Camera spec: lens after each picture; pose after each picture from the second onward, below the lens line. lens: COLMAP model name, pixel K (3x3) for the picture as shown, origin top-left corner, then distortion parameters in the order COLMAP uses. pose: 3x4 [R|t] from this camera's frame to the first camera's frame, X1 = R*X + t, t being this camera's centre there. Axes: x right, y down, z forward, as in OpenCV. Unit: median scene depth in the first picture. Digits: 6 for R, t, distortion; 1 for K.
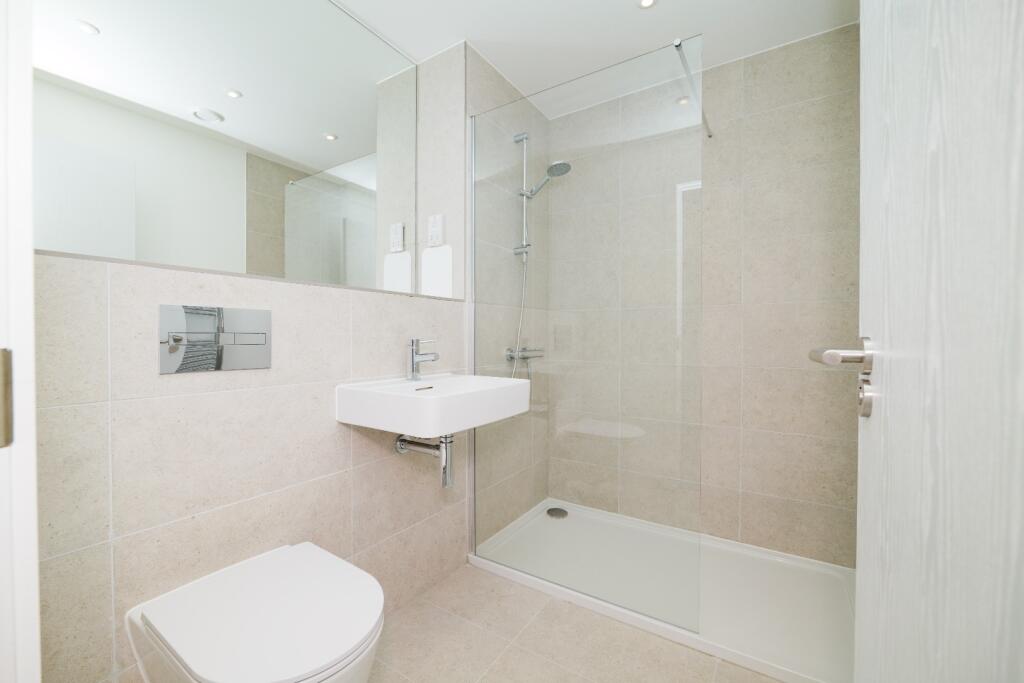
lens RADIAL K [[416.4, 0, 512.0], [0, 416.4, 341.5], [0, 0, 1]] dist [-0.000119, -0.000157]
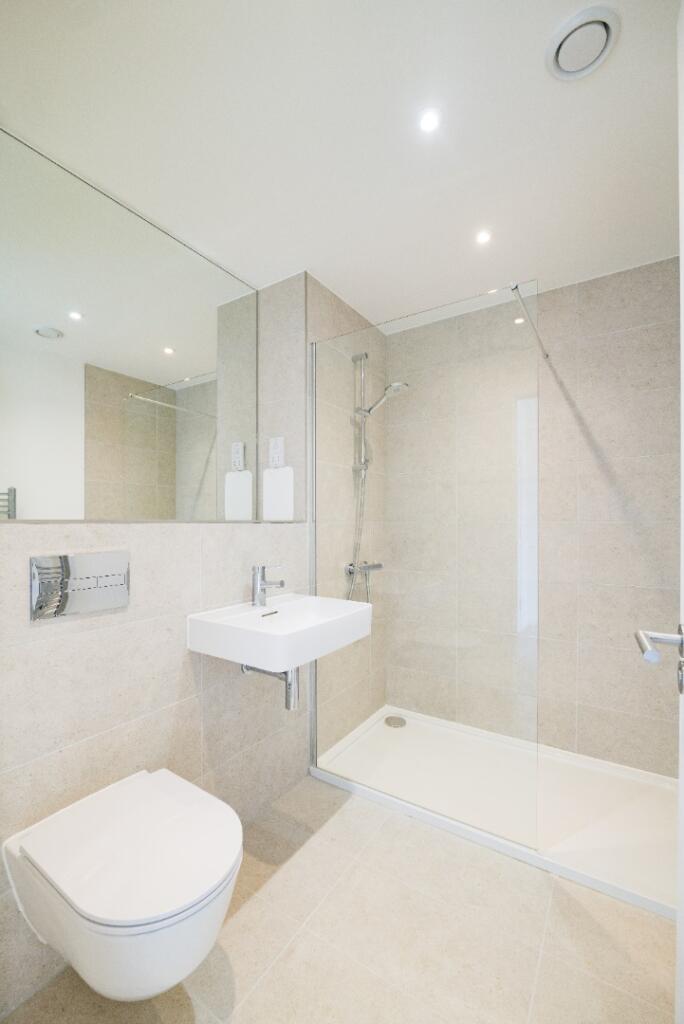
lens RADIAL K [[428.7, 0, 338.3], [0, 428.7, 523.3], [0, 0, 1]] dist [-0.001449, -0.000204]
pose [[0.999958, -0.005686, -0.007217, -0.025705], [0.005705, 0.999980, 0.002592, -0.094567], [0.007202, -0.002634, 0.999971, -0.053099]]
